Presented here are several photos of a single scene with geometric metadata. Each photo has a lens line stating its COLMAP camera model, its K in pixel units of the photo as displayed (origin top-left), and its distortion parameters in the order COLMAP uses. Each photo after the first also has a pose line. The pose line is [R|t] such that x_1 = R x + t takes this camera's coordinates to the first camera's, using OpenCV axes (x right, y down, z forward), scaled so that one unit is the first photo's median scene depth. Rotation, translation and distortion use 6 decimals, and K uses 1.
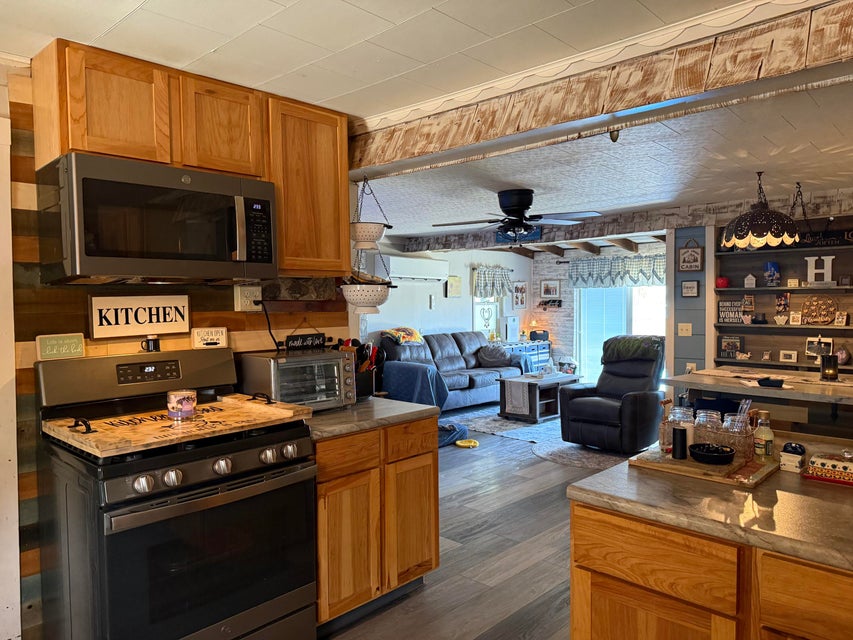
lens RADIAL K [[597.0, 0, 427.4], [0, 597.0, 323.9], [0, 0, 1]] dist [0.136127, -0.208919]
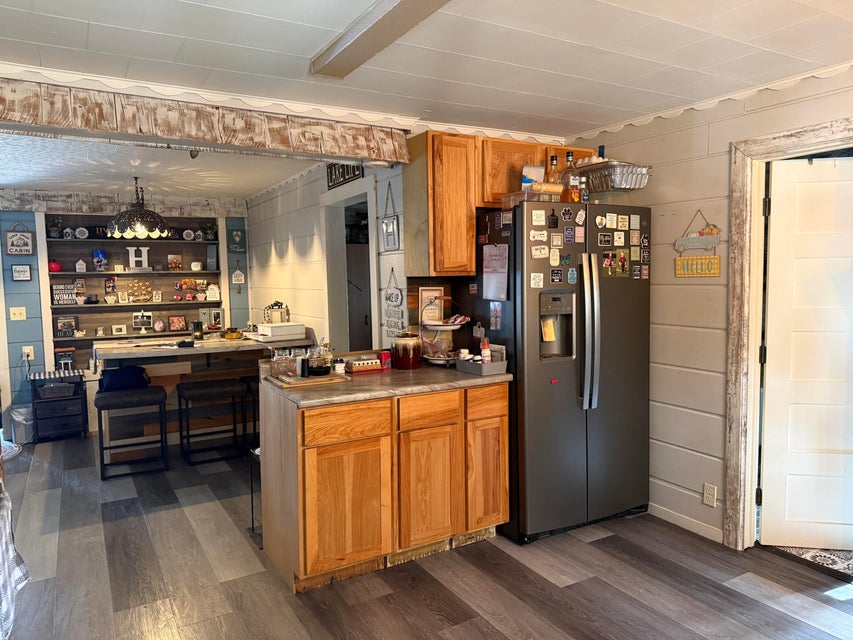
lens RADIAL K [[597.0, 0, 427.4], [0, 597.0, 323.9], [0, 0, 1]] dist [0.136127, -0.208919]
pose [[0.290667, -0.076021, 0.953800, -0.369379], [0.051482, 0.996637, 0.063746, -0.003230], [-0.955438, 0.030575, 0.293603, 0.074152]]
